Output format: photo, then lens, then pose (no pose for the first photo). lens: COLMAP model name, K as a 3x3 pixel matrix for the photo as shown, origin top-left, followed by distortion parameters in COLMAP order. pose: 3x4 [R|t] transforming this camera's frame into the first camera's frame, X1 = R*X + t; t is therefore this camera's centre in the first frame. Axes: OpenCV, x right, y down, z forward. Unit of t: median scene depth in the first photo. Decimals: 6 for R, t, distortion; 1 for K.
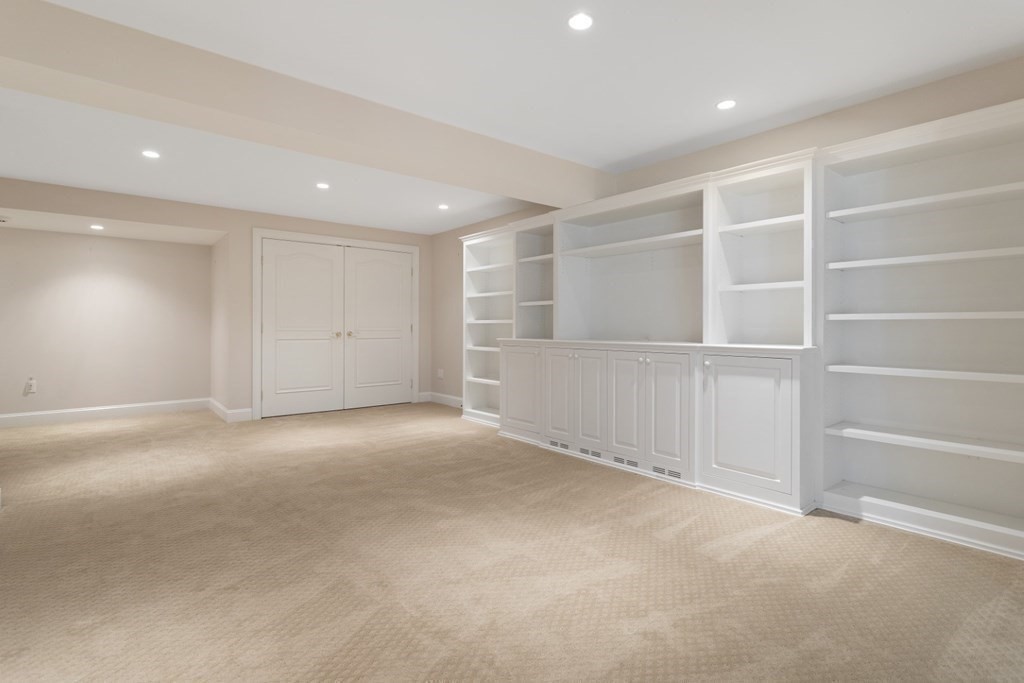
lens RADIAL K [[491.2, 0, 514.3], [0, 491.2, 321.9], [0, 0, 1]] dist [-0.000336, 0.000349]
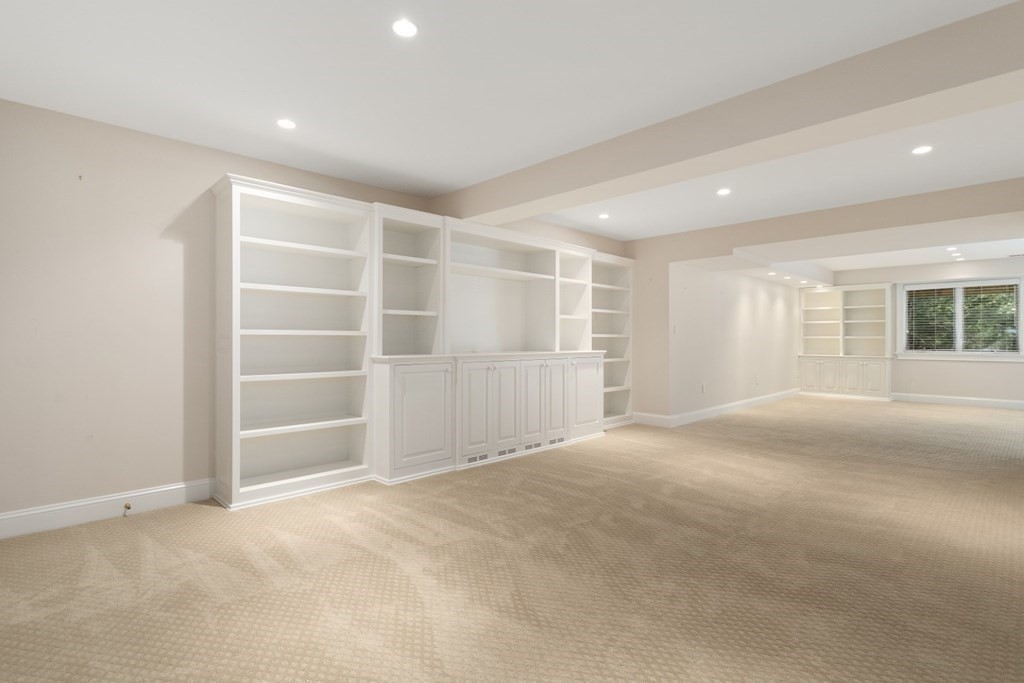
lens RADIAL K [[493.9, 0, 511.3], [0, 493.9, 332.9], [0, 0, 1]] dist [0.000334, 0.000231]
pose [[-0.072304, 0.010014, 0.997332, -0.985279], [-0.013084, 0.999854, -0.010988, 0.004740], [-0.997297, -0.013844, -0.072163, 1.079876]]
